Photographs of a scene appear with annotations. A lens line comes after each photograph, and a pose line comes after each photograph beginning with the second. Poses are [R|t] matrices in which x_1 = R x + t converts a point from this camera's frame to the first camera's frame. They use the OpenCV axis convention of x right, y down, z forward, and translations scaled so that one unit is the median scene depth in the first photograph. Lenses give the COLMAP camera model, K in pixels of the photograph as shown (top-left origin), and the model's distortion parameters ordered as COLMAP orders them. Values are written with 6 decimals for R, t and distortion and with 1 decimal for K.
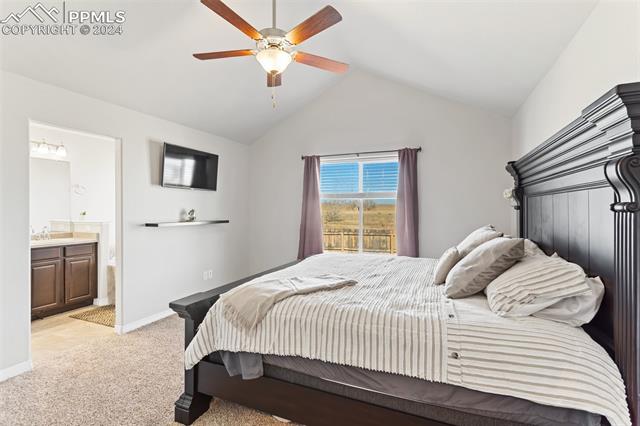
lens RADIAL K [[305.0, 0, 321.0], [0, 305.0, 207.4], [0, 0, 1]] dist [0.001587, 0.000342]
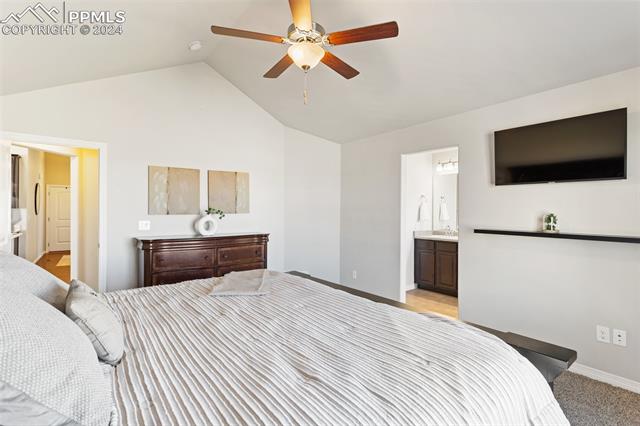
lens RADIAL K [[305.0, 0, 321.0], [0, 305.0, 207.4], [0, 0, 1]] dist [0.001587, 0.000342]
pose [[-0.479183, -0.008106, -0.877678, 0.506179], [-0.008951, 0.999950, -0.004349, -0.005044], [0.877669, 0.005772, -0.479232, 1.164342]]
